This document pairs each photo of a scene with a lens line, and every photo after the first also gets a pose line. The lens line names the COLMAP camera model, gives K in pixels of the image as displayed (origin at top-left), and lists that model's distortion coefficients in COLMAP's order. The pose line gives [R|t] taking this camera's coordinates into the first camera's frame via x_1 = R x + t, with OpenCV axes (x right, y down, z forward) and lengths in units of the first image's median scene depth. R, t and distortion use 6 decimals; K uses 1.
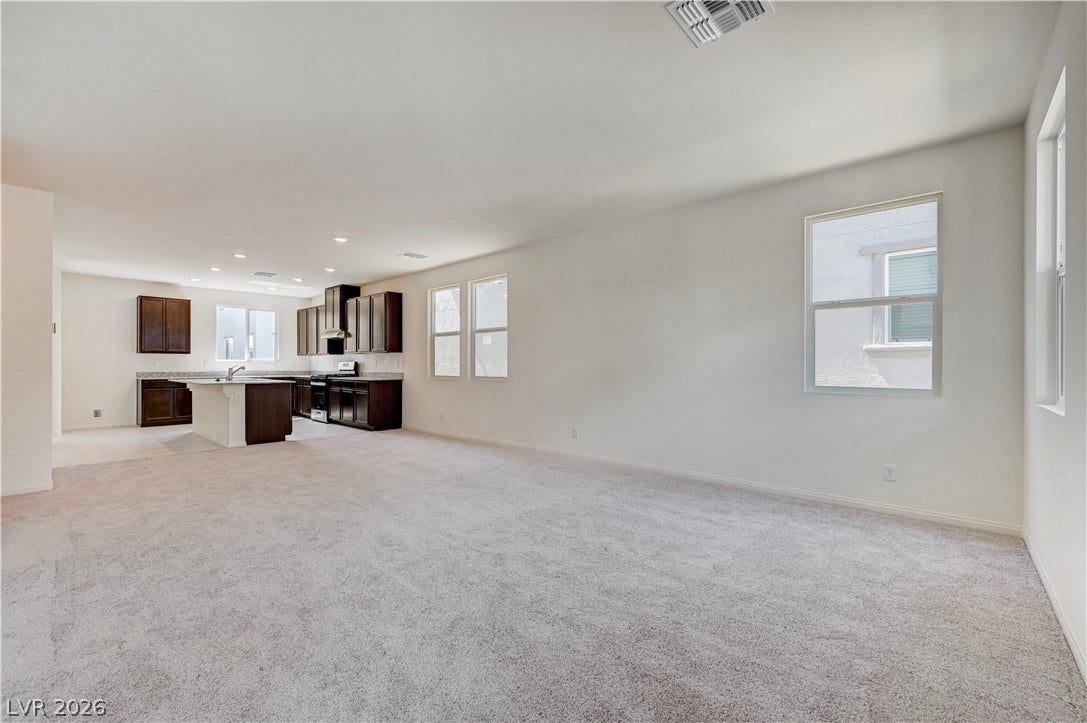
lens RADIAL K [[449.9, 0, 551.1], [0, 449.9, 364.7], [0, 0, 1]] dist [-0.003459, -0.000977]
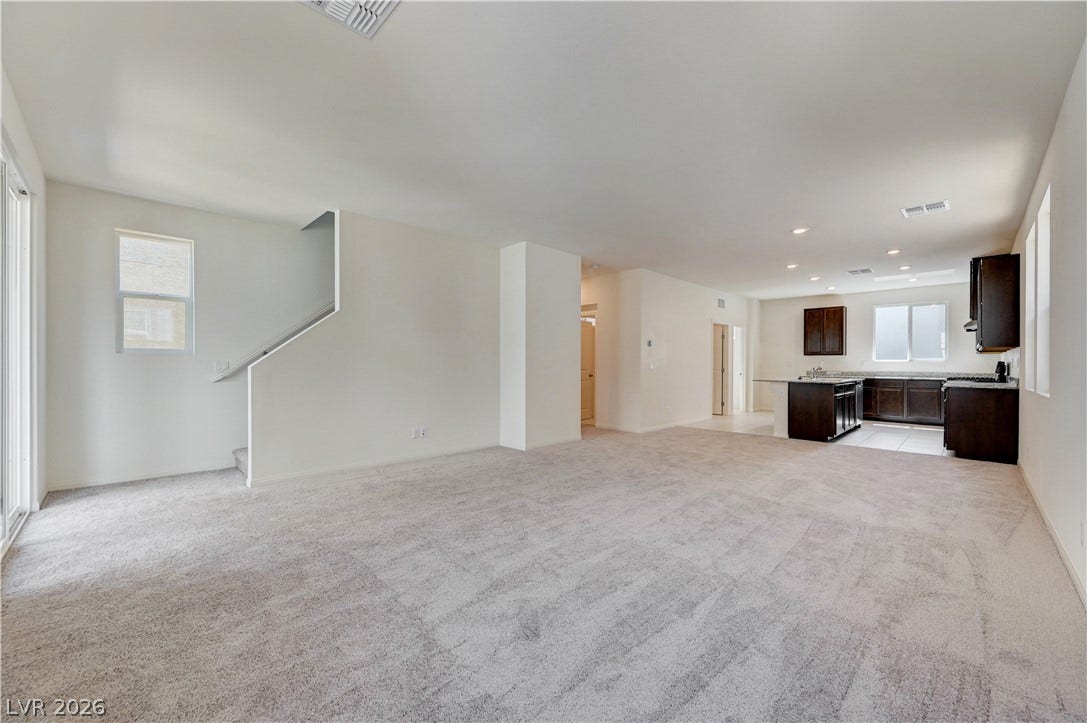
lens RADIAL K [[432.2, 0, 547.9], [0, 432.2, 364.7], [0, 0, 1]] dist [-0.003670, 0.000617]
pose [[-0.052104, 0.001011, -0.998641, 0.299099], [-0.004128, 0.999991, 0.001227, 0.001013], [0.998633, 0.004187, -0.052100, 0.345057]]
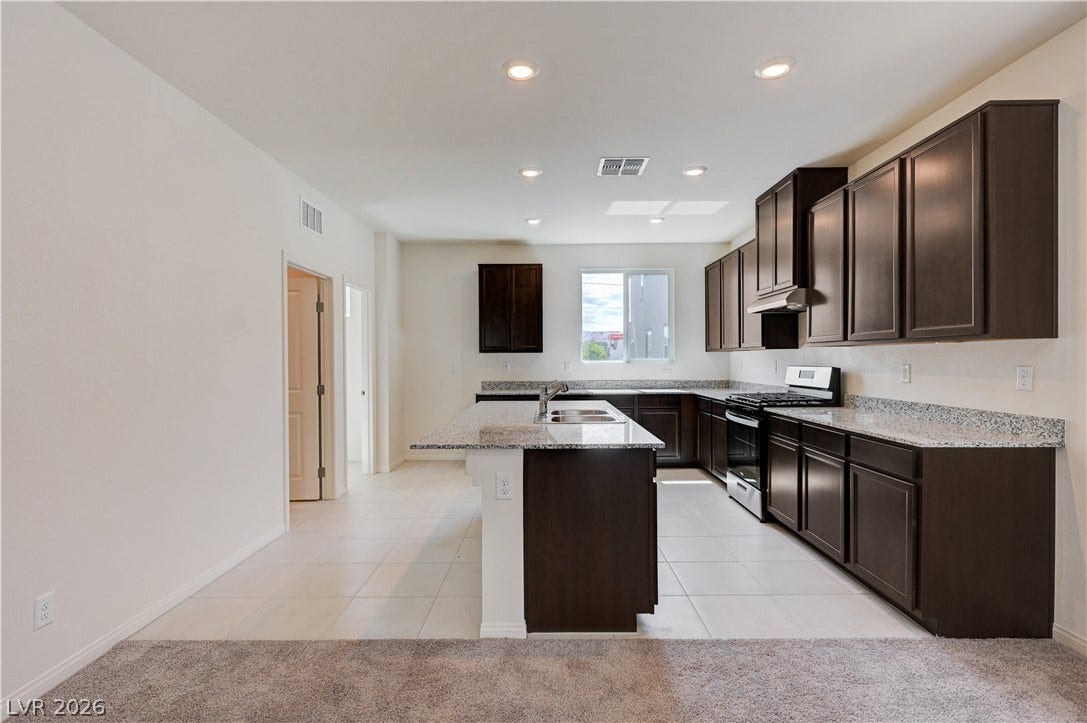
lens RADIAL K [[509.6, 0, 547.5], [0, 509.6, 363.9], [0, 0, 1]] dist [0.000186, -0.000292]
pose [[0.660729, 0.004013, -0.750614, -0.289314], [0.005670, 0.999931, 0.010336, -0.016123], [0.750603, -0.011085, 0.660660, 0.567496]]
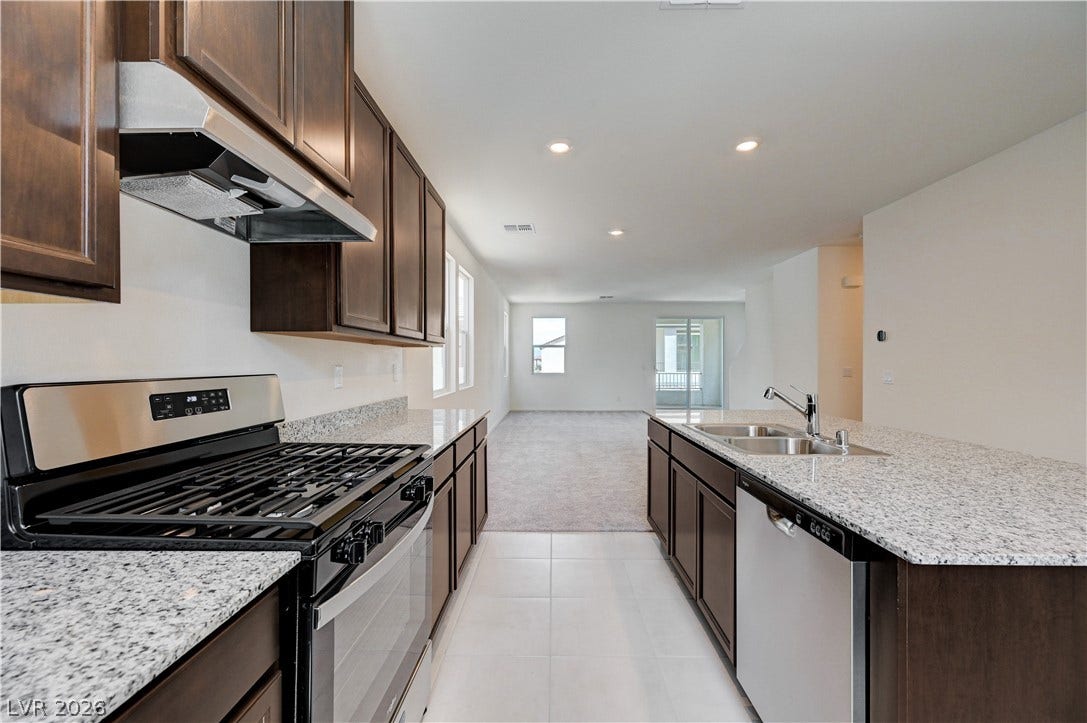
lens RADIAL K [[432.2, 0, 549.6], [0, 432.2, 362.7], [0, 0, 1]] dist [-0.003670, 0.000617]
pose [[-0.654502, 0.000914, 0.756060, -0.676157], [0.002604, 0.999996, 0.001046, -0.011842], [-0.756056, 0.002654, -0.654502, 1.094364]]
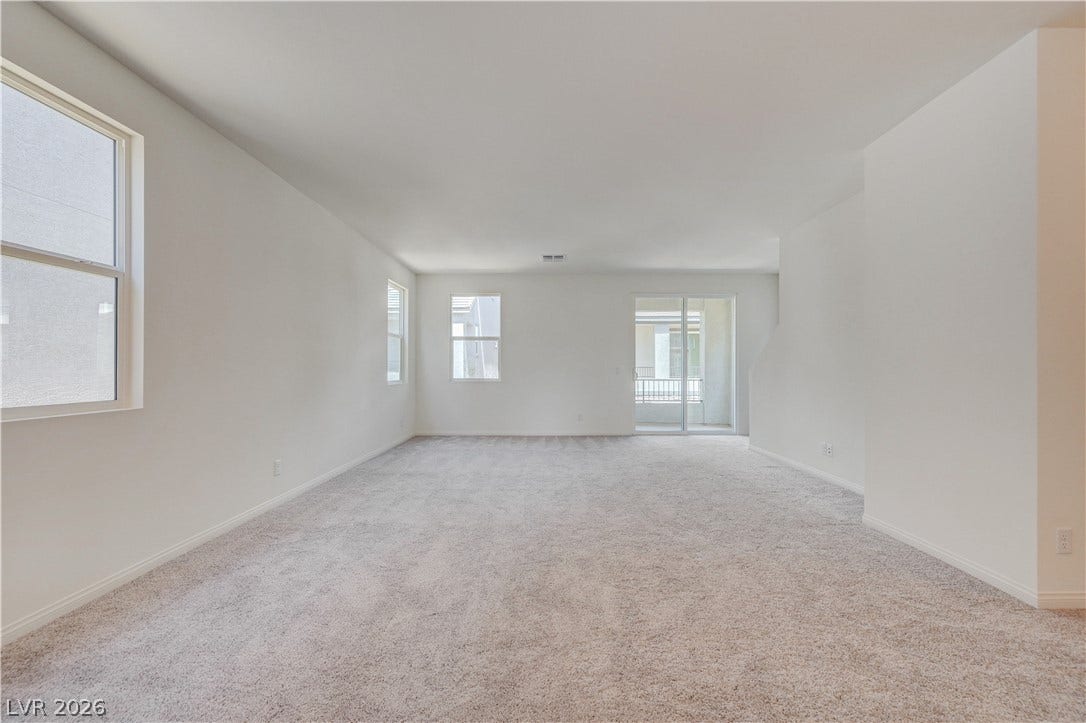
lens RADIAL K [[431.8, 0, 553.2], [0, 431.8, 366.6], [0, 0, 1]] dist [-0.003670, 0.000617]
pose [[-0.667305, 0.005514, 0.744764, -0.443621], [-0.000065, 0.999972, -0.007462, 0.003008], [-0.744785, -0.005028, -0.667286, 0.711741]]
